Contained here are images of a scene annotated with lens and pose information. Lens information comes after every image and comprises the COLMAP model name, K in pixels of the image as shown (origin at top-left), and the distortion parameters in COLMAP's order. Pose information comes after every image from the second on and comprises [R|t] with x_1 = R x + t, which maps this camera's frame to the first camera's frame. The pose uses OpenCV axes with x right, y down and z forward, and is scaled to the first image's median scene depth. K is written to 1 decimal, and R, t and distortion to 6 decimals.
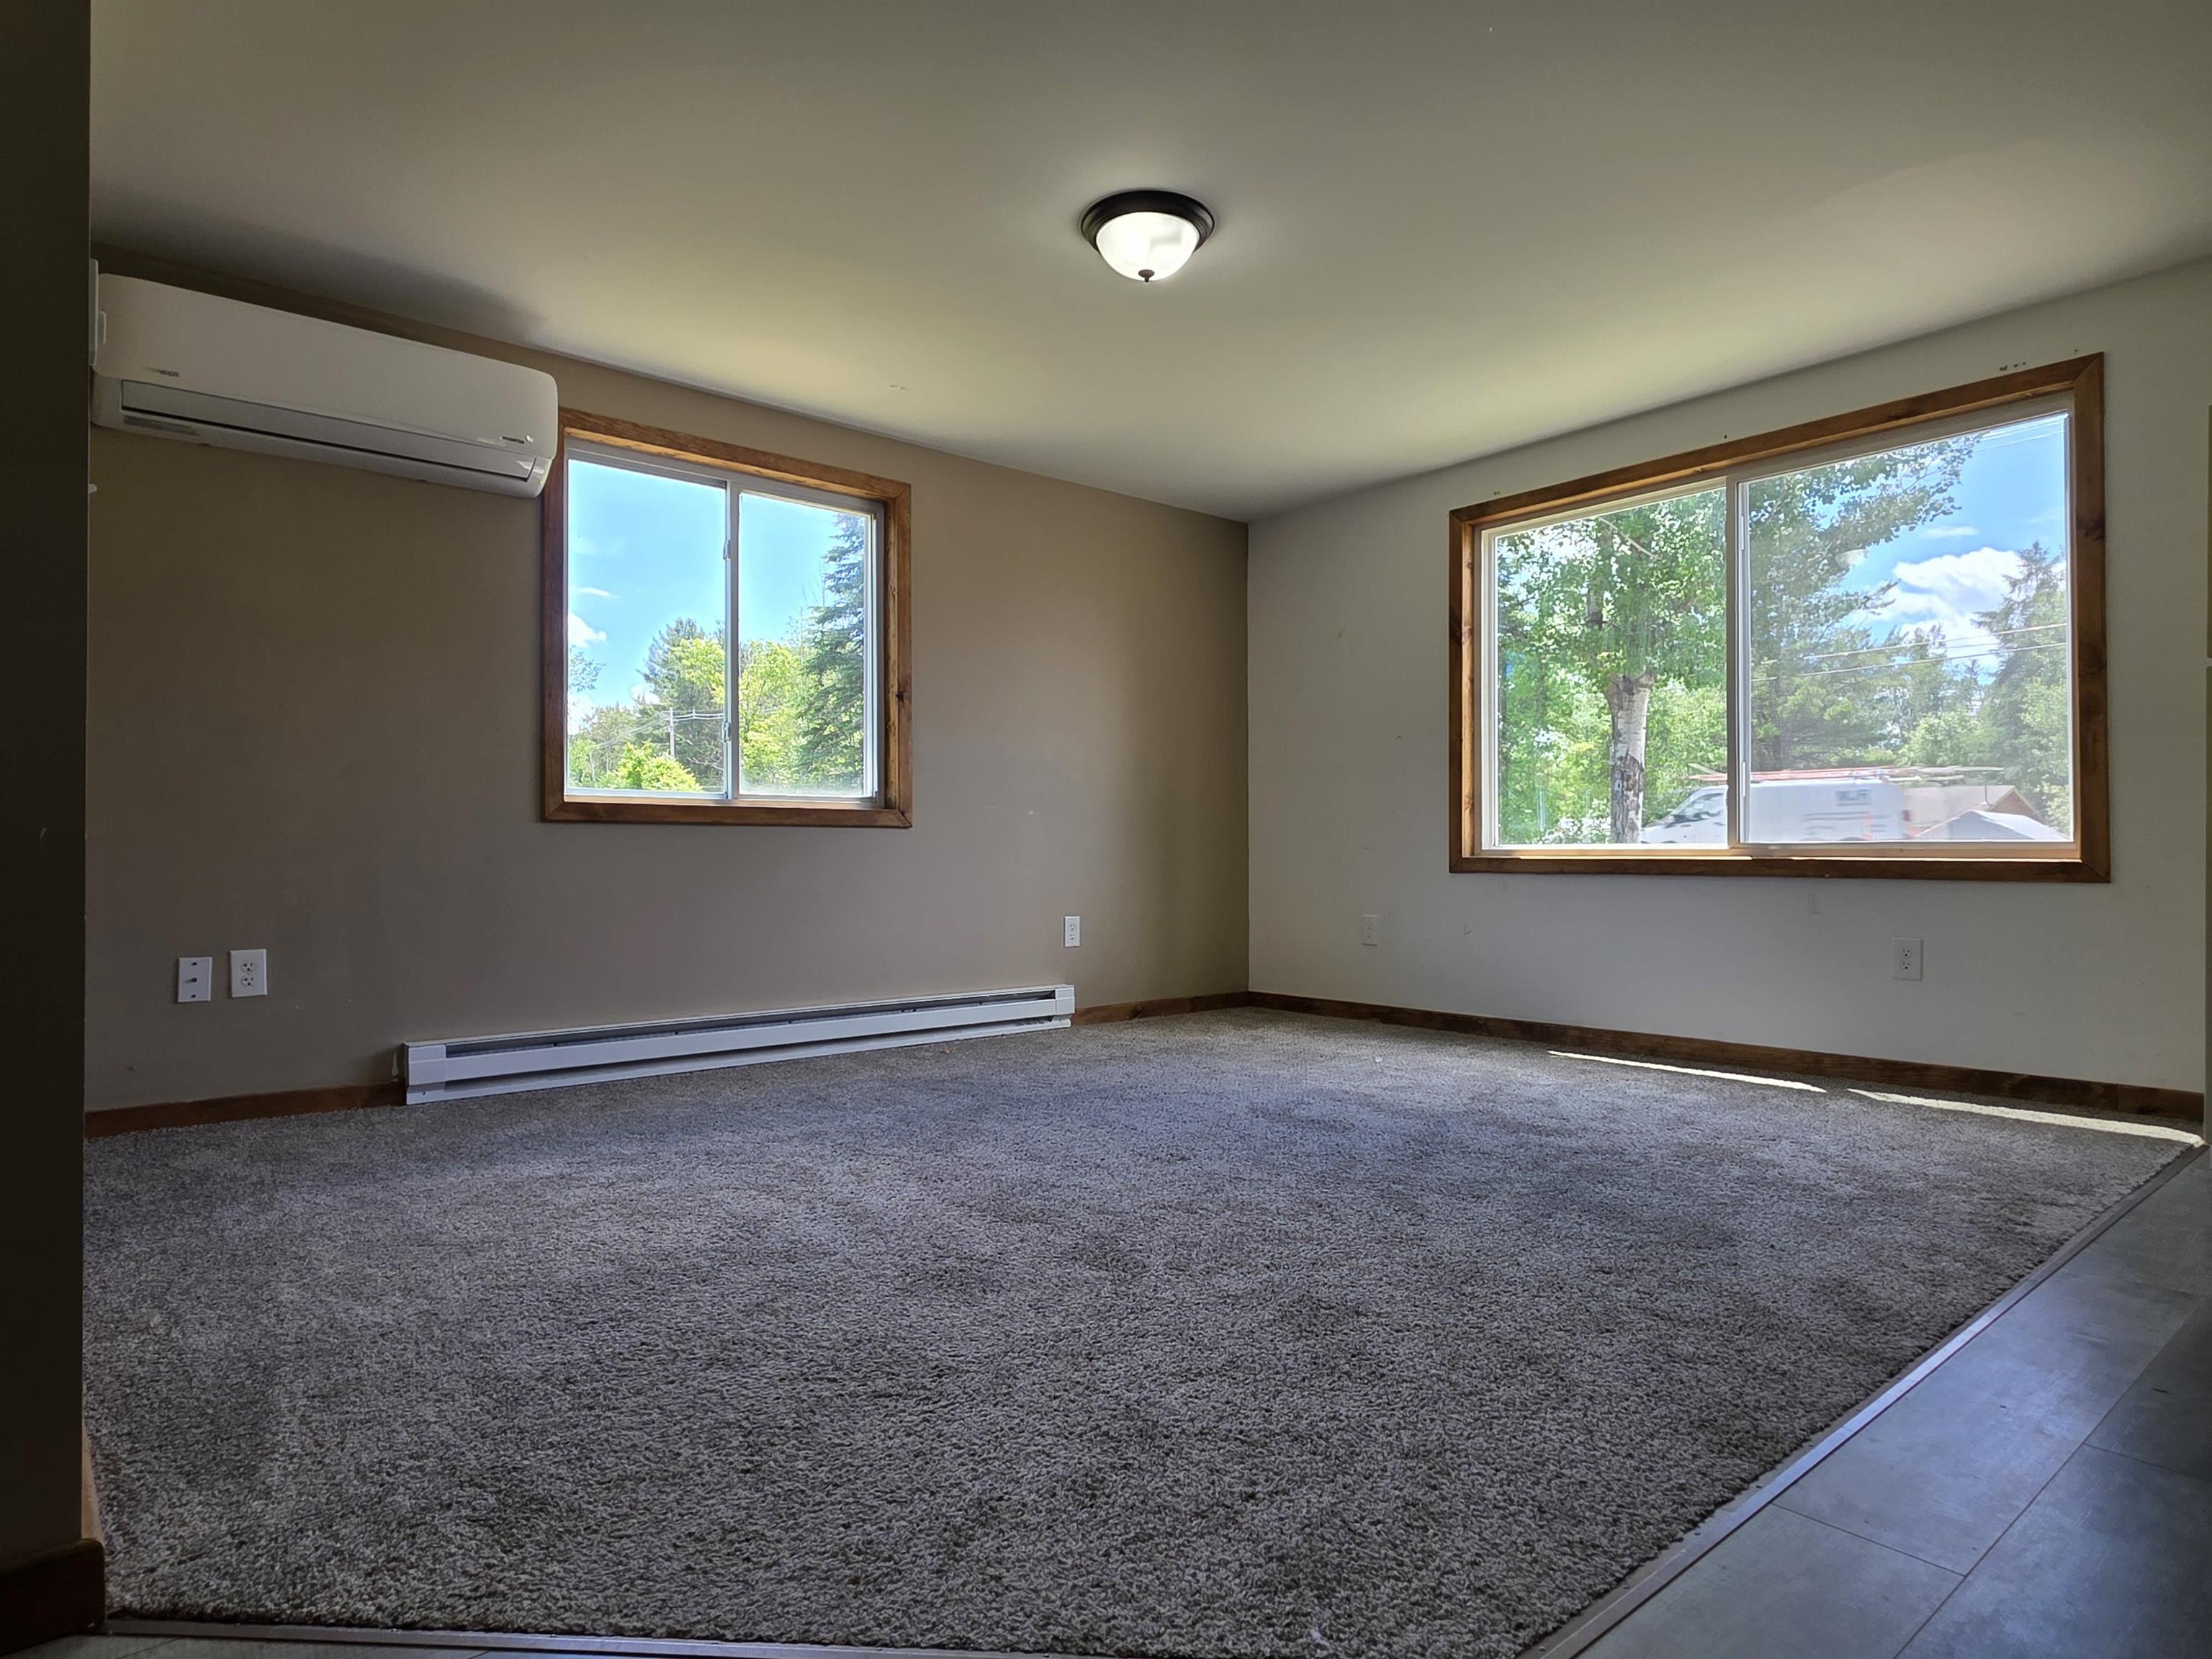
lens RADIAL K [[1245.8, 0, 1087.6], [0, 1245.8, 828.8], [0, 0, 1]] dist [0.002723, -0.000523]
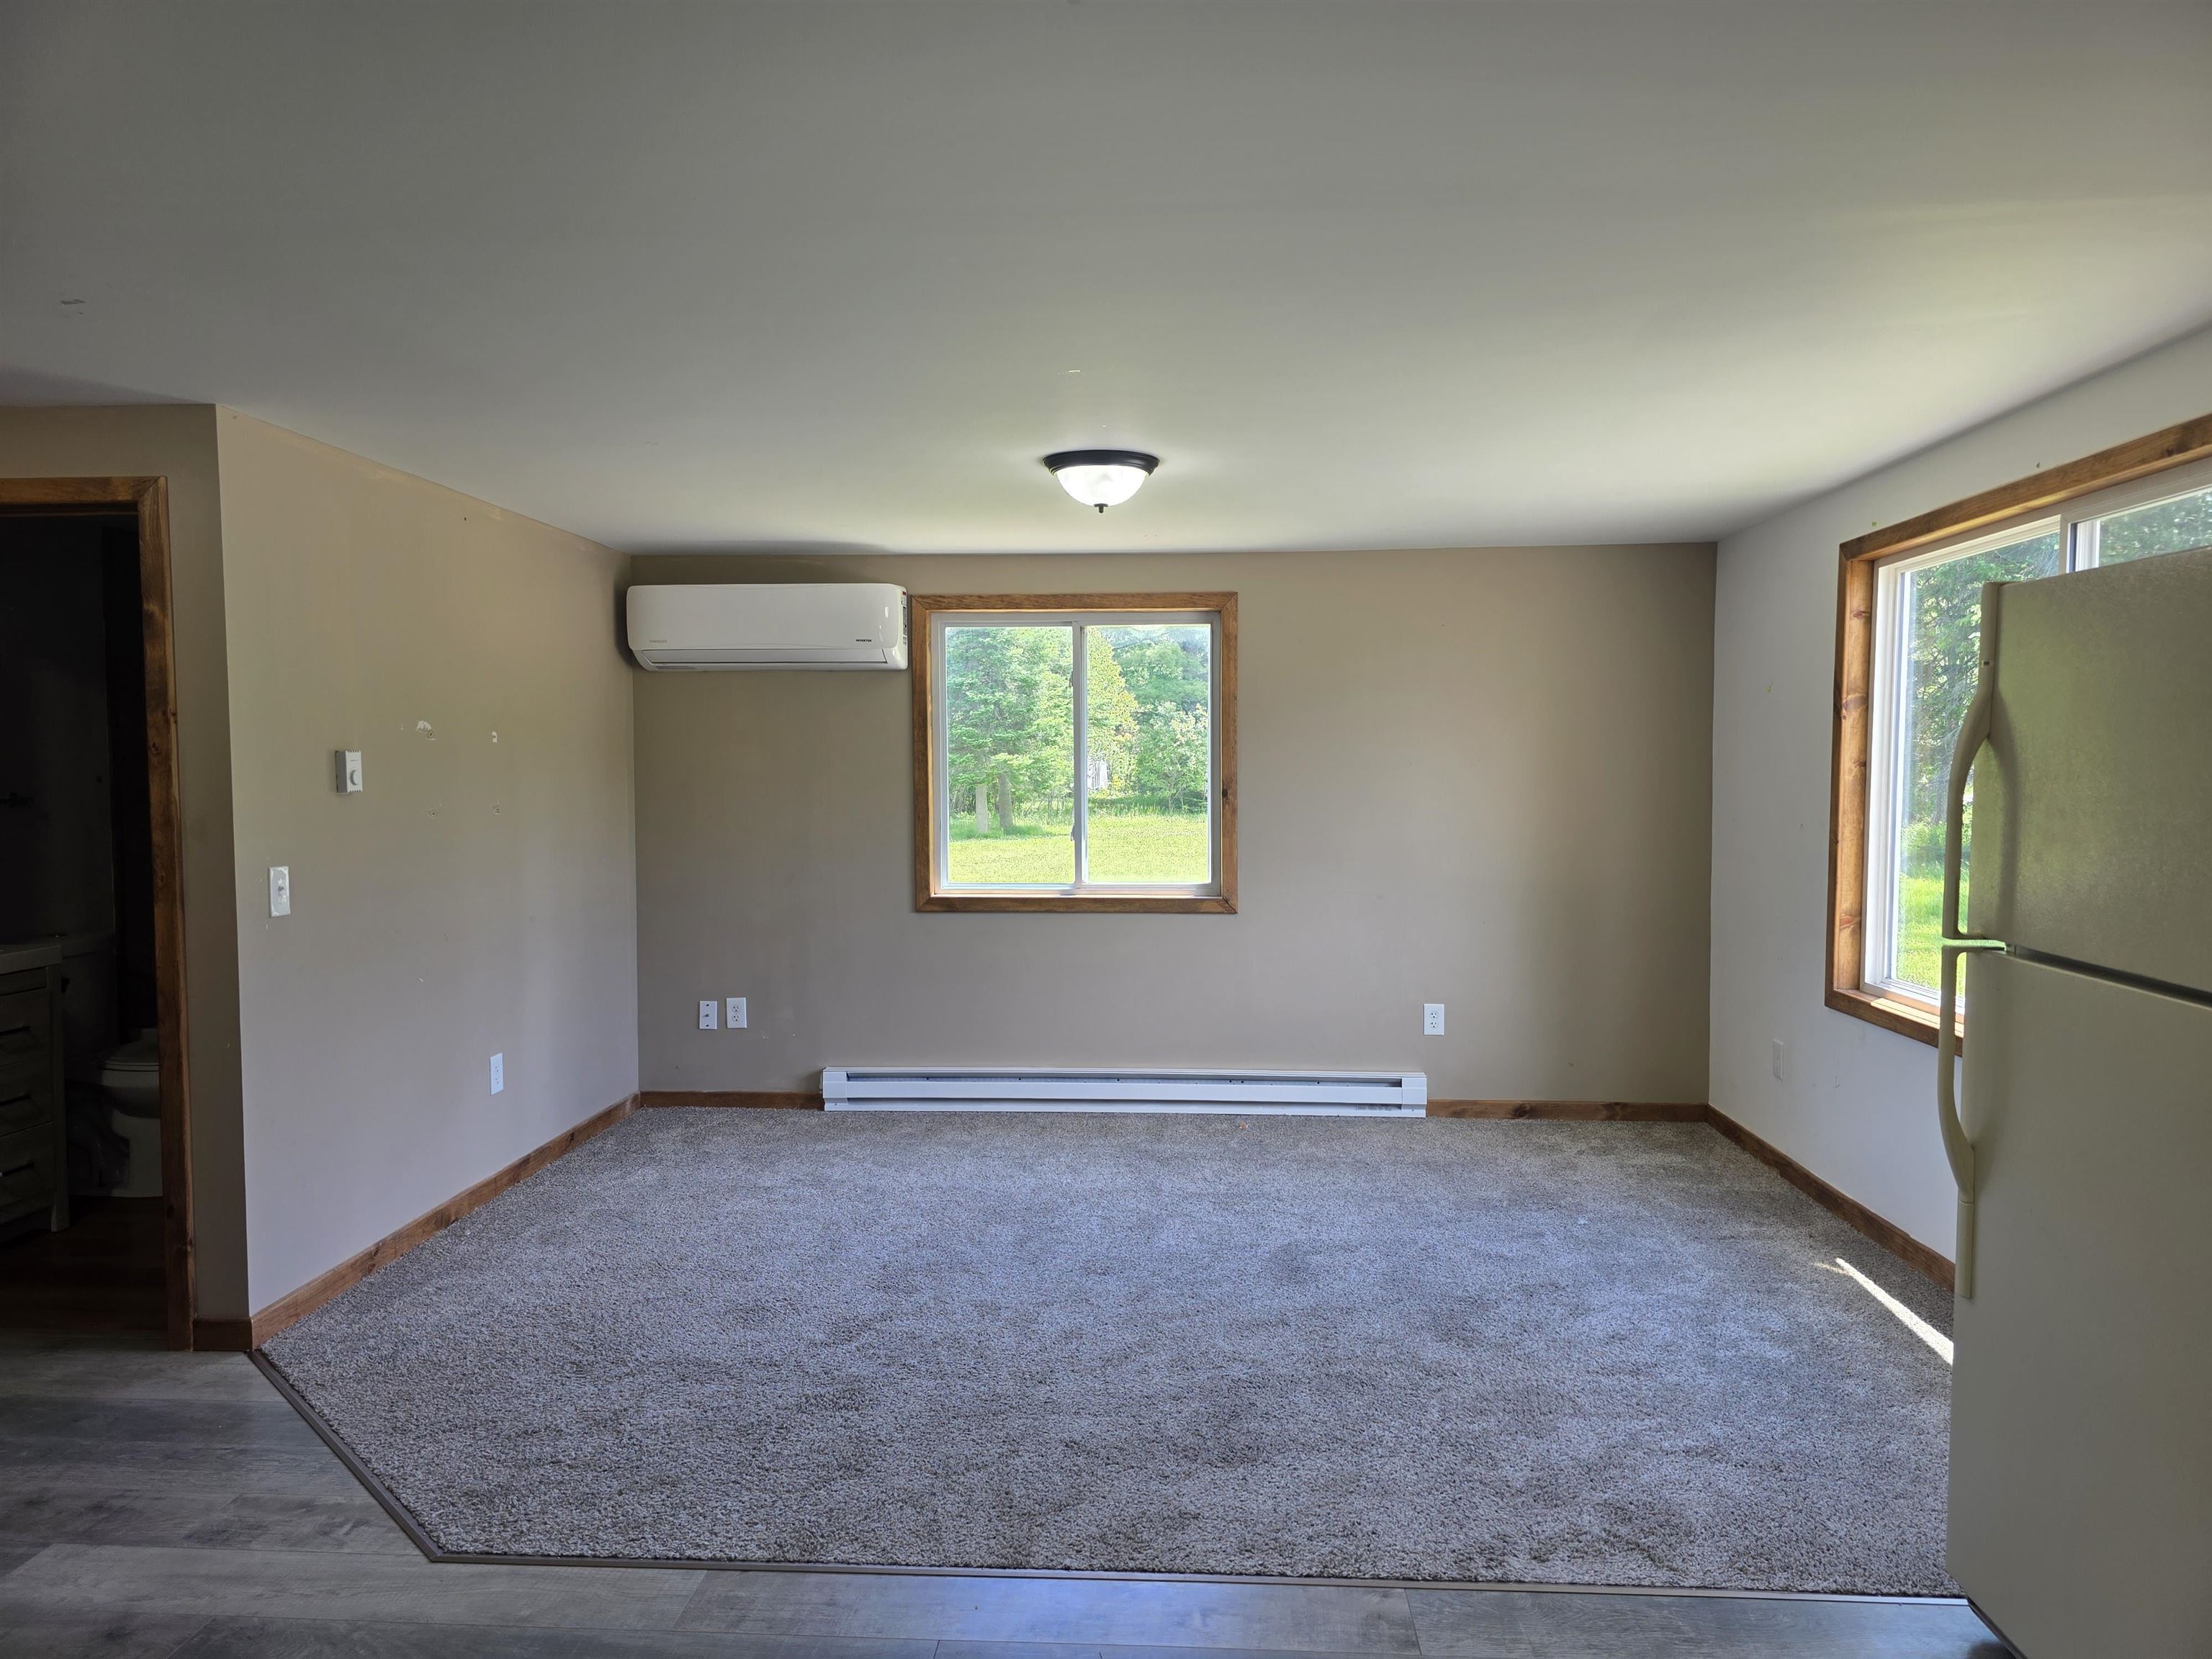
lens RADIAL K [[1465.1, 0, 1106.0], [0, 1465.1, 829.5], [0, 0, 1]] dist [0.074247, -0.060286]
pose [[0.727236, 0.027164, -0.685850, 0.781195], [0.014869, 0.998359, 0.055308, -0.177168], [0.686227, -0.050420, 0.725638, 0.006232]]
